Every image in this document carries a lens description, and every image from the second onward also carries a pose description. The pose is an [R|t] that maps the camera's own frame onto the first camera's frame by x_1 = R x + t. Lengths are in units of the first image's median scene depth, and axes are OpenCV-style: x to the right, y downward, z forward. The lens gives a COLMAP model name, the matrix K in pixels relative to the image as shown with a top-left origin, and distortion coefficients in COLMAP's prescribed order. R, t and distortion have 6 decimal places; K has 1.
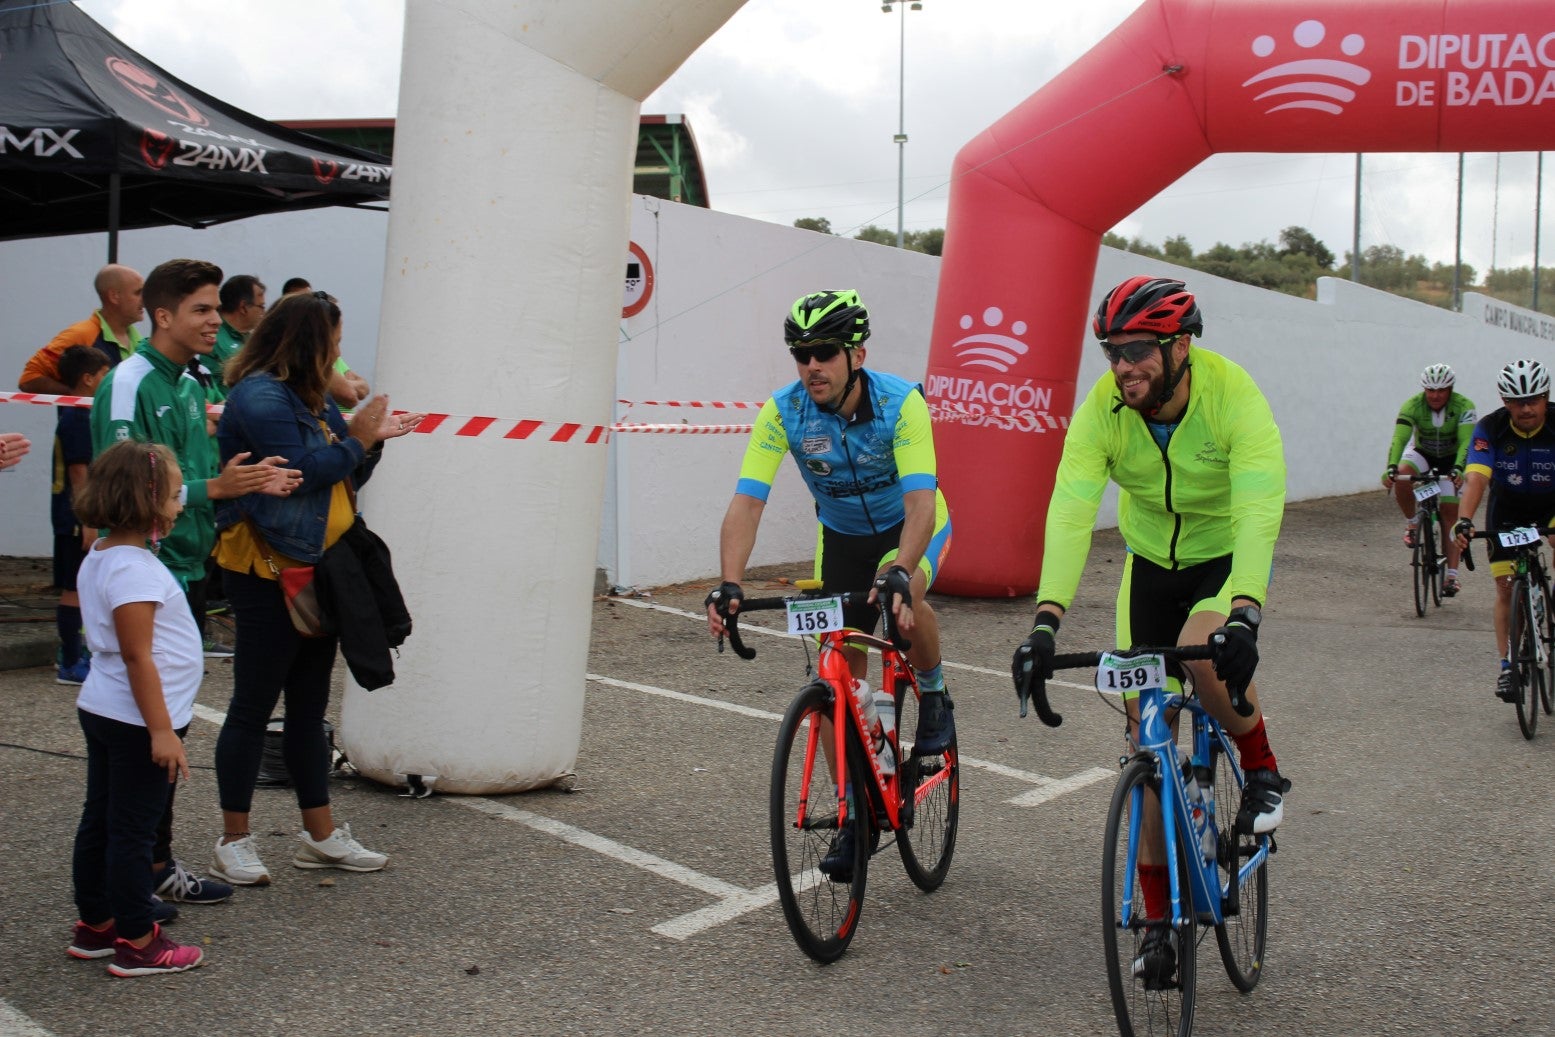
lens RADIAL K [[2698.5, 0, 780.3], [0, 2698.5, 529.4], [0, 0, 1]] dist [0.154493, 0.541935]
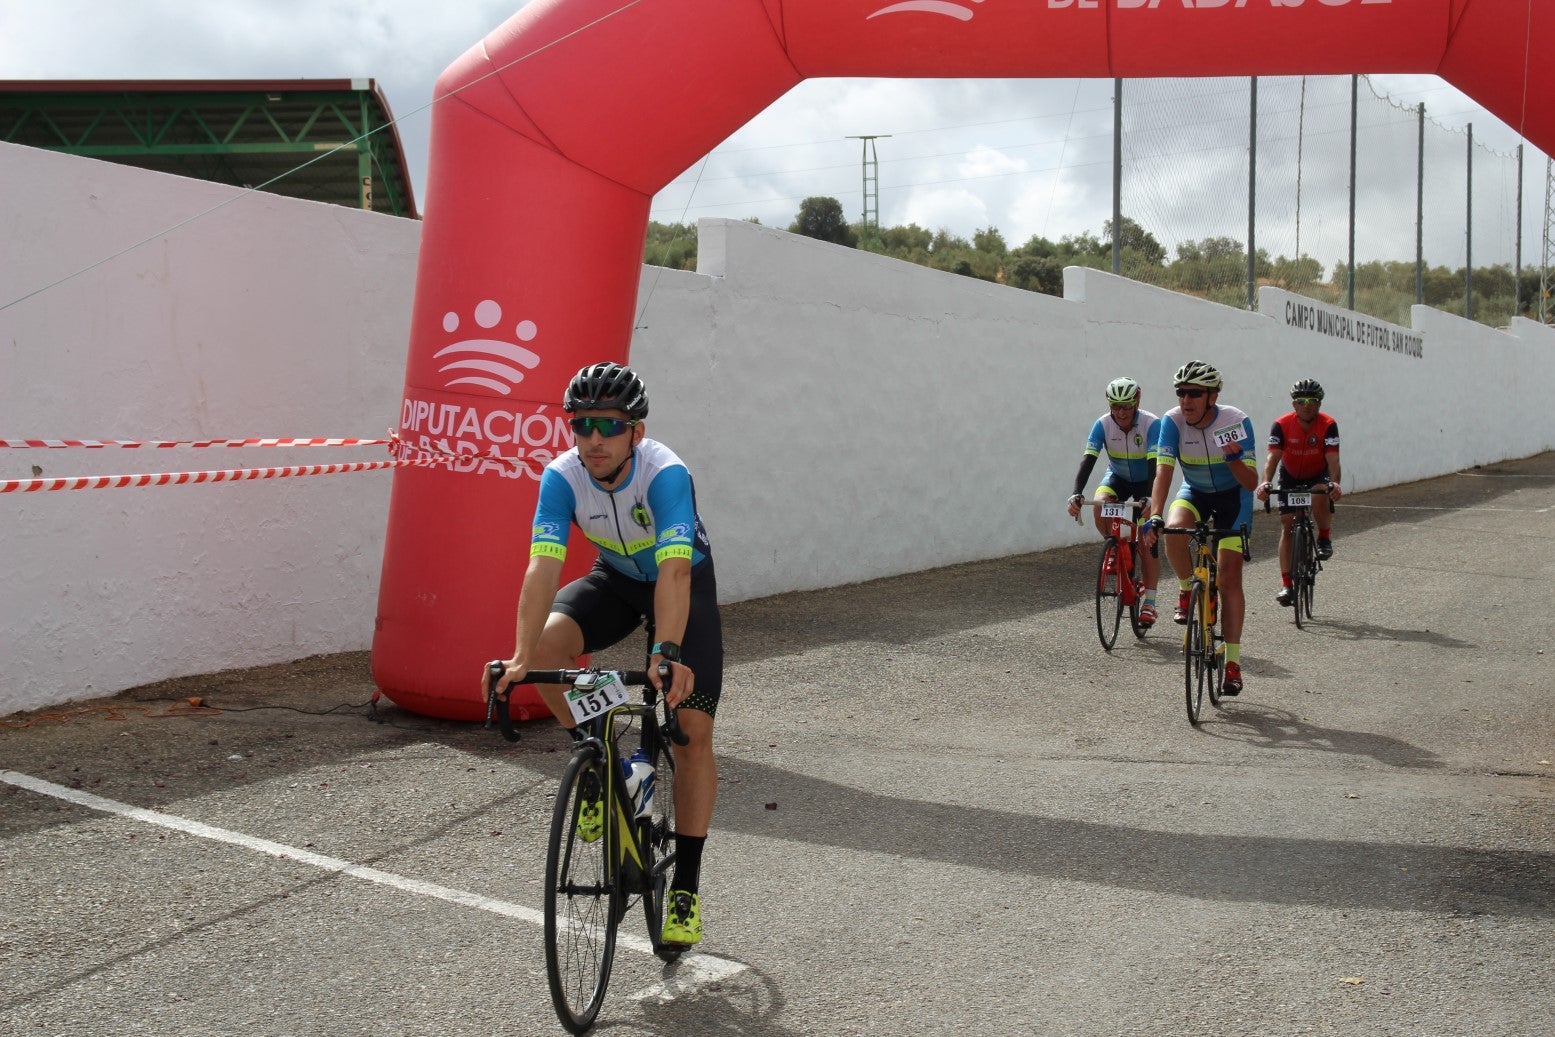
lens RADIAL K [[3025.4, 0, 782.3], [0, 3025.4, 530.7], [0, 0, 1]] dist [0.241447, 0.582778]
pose [[0.997696, -0.012030, 0.066771, 0.103302], [0.012704, 0.999872, -0.009681, -0.015537], [-0.066646, 0.010507, 0.997721, 0.230702]]
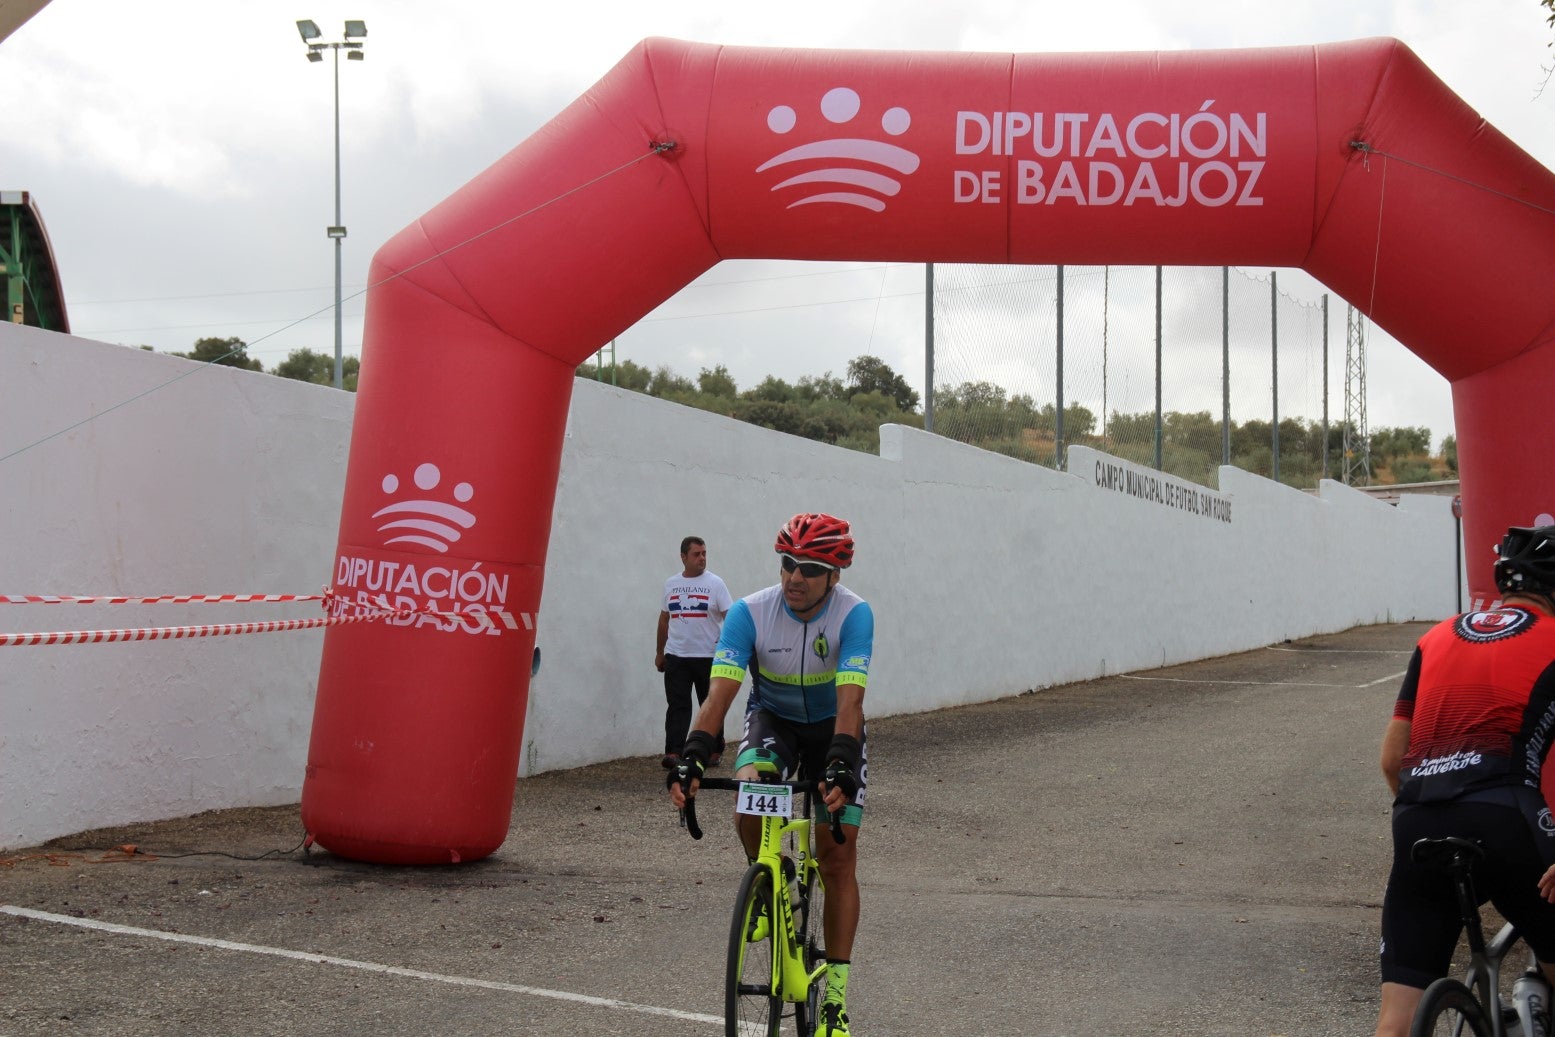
lens RADIAL K [[3641.4, 0, 778.7], [0, 3641.4, 528.1], [0, 0, 1]] dist [0.382162, 1.129616]
pose [[0.987225, -0.002781, 0.159309, 0.015552], [0.012827, 0.997990, -0.062065, -0.002545], [-0.158816, 0.063316, 0.985276, 0.016258]]
